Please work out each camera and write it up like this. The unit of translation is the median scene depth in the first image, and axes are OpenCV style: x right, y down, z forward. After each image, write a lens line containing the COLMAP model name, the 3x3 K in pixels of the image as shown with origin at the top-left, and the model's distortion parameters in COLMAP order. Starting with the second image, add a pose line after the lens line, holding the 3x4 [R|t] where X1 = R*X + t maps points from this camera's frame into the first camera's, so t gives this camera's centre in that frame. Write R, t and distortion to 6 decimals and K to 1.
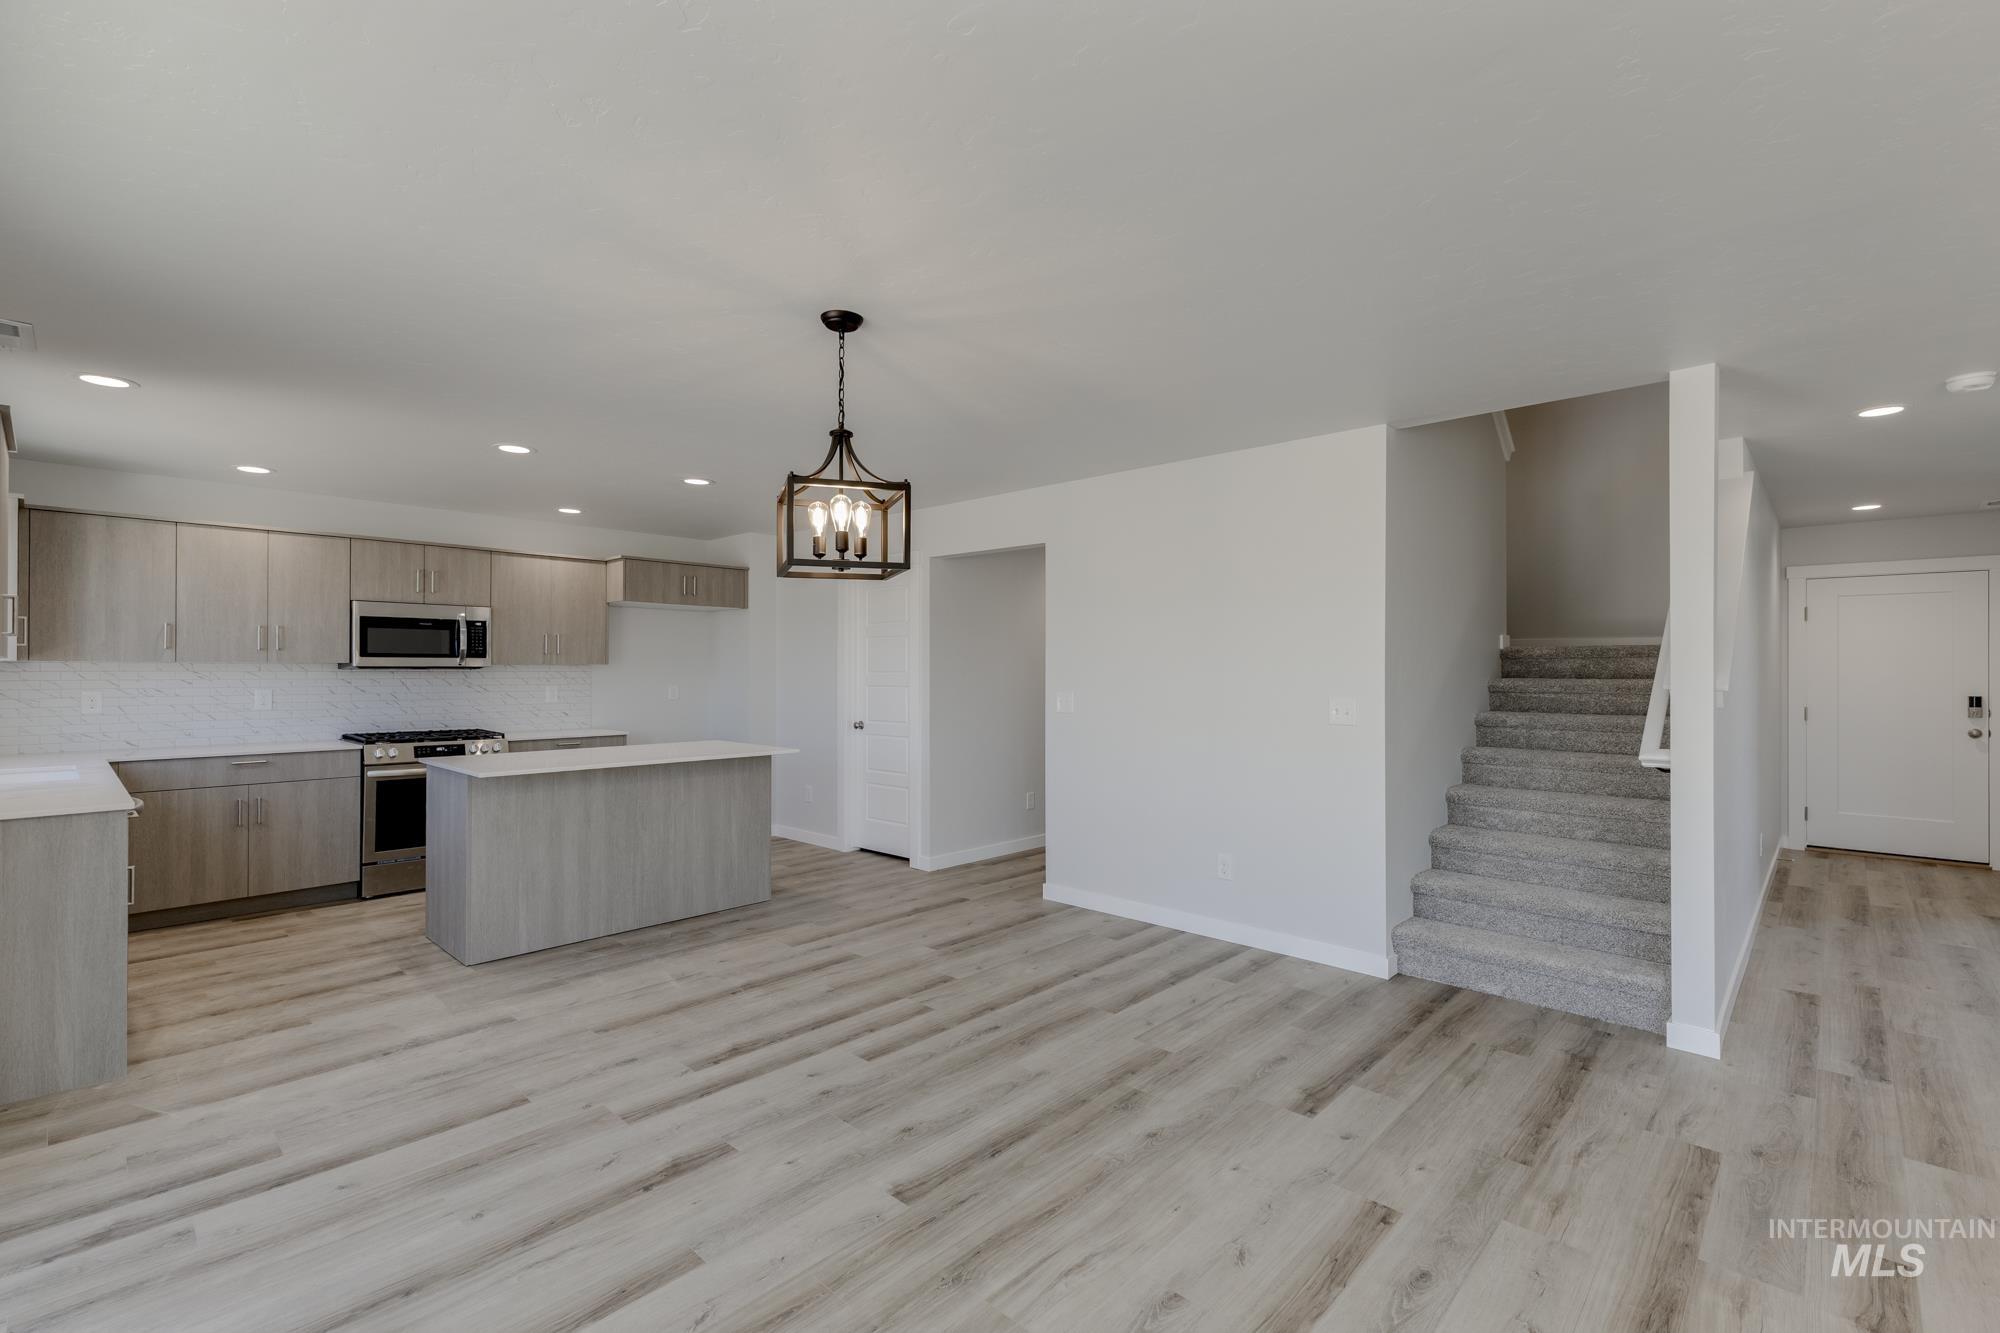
lens RADIAL K [[893.3, 0, 1005.9], [0, 893.3, 665.6], [0, 0, 1]] dist [0.010758, -0.002043]
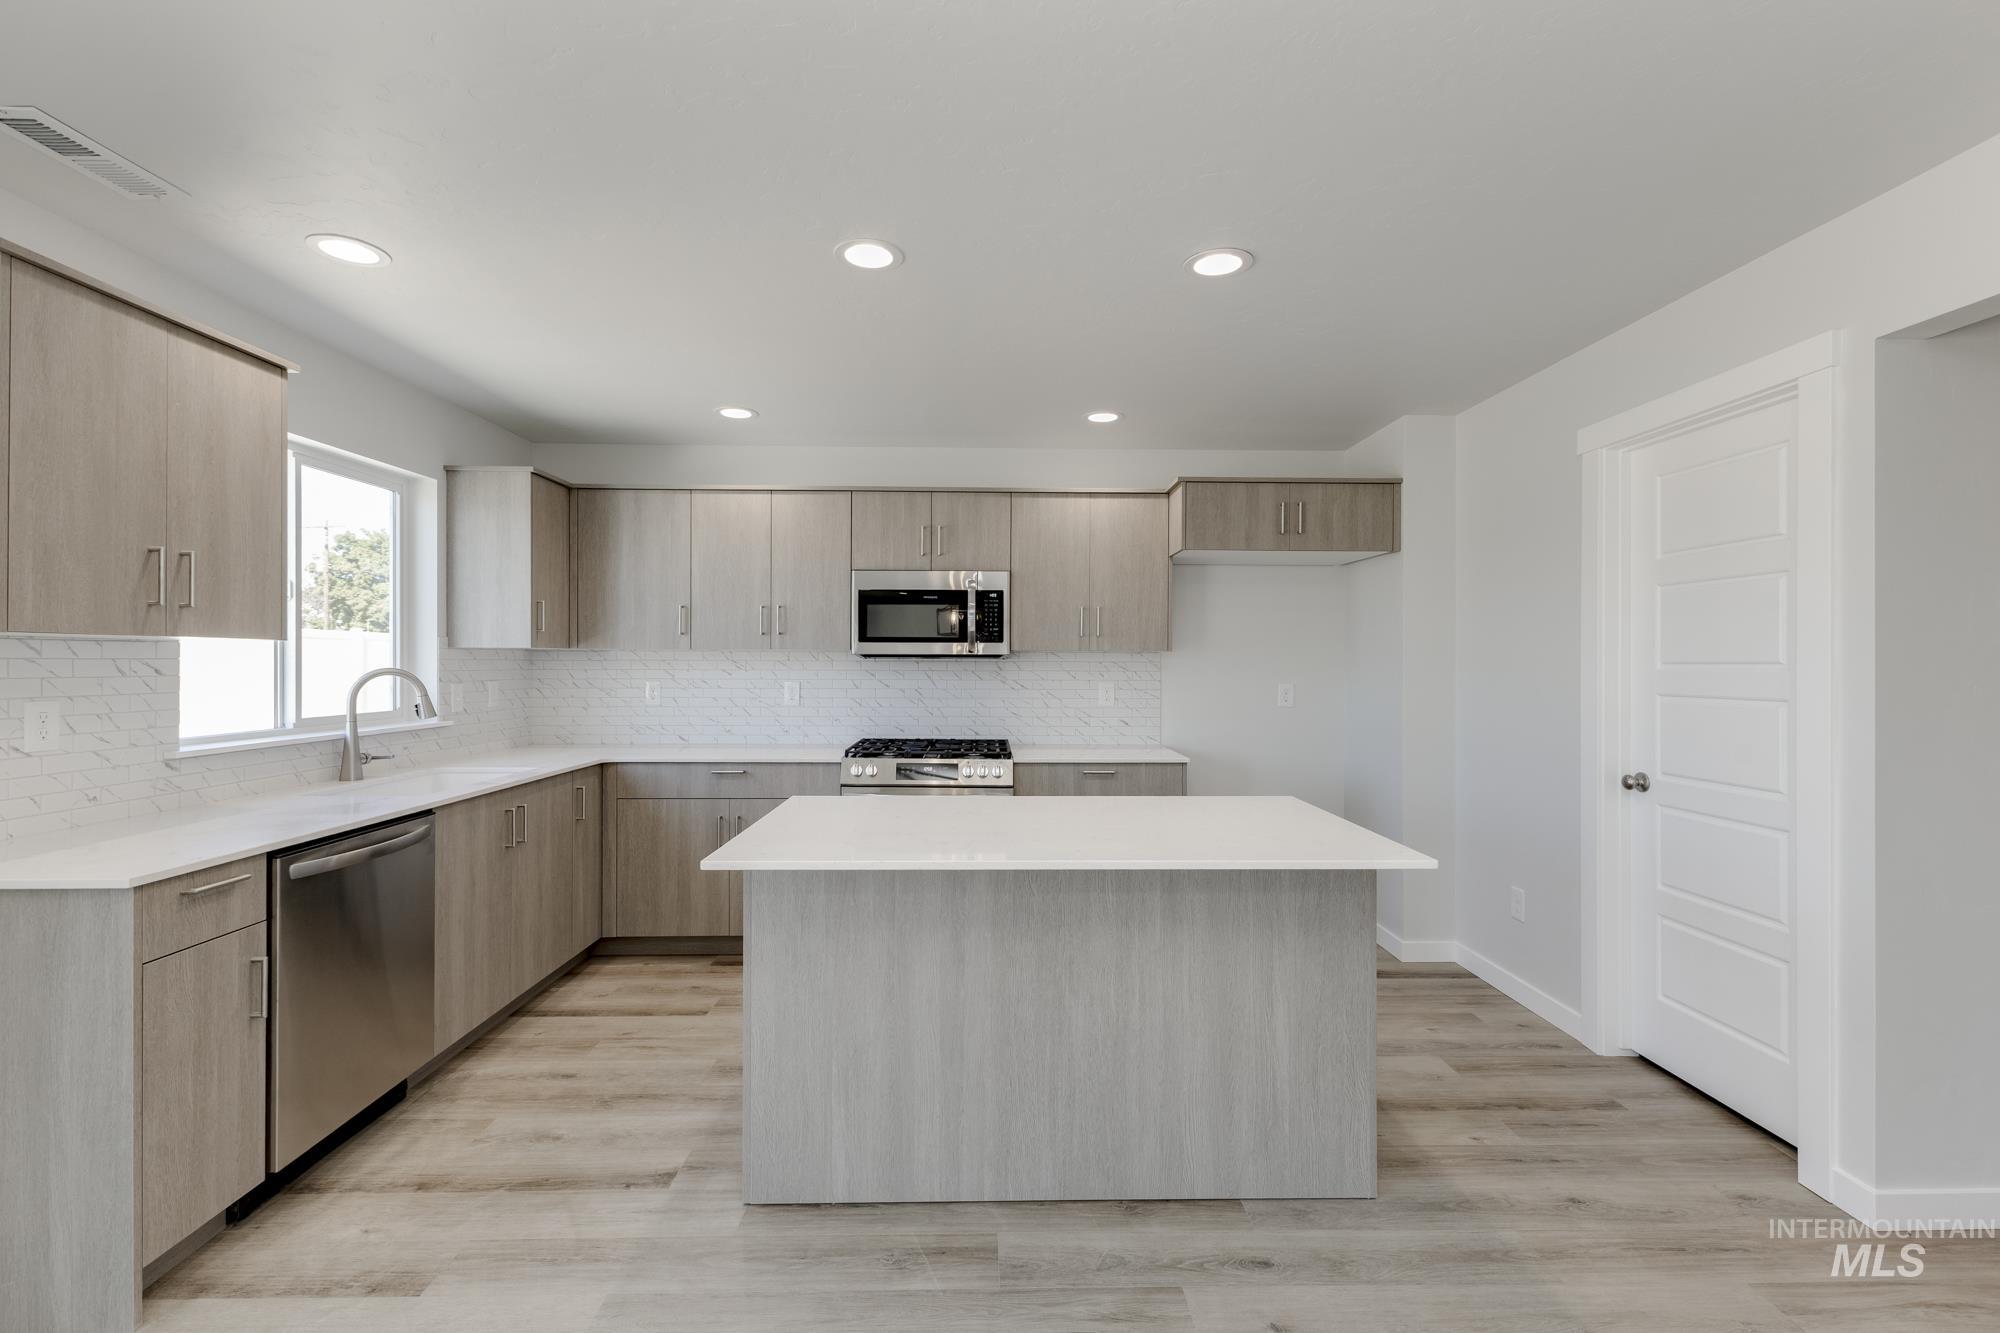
lens RADIAL K [[893.3, 0, 1005.4], [0, 893.3, 661.5], [0, 0, 1]] dist [0.010758, -0.002043]
pose [[0.703862, 0.000860, -0.710336, -0.079040], [0.001067, 0.999997, 0.002268, 0.005469], [0.710336, -0.002354, 0.703859, 0.539726]]
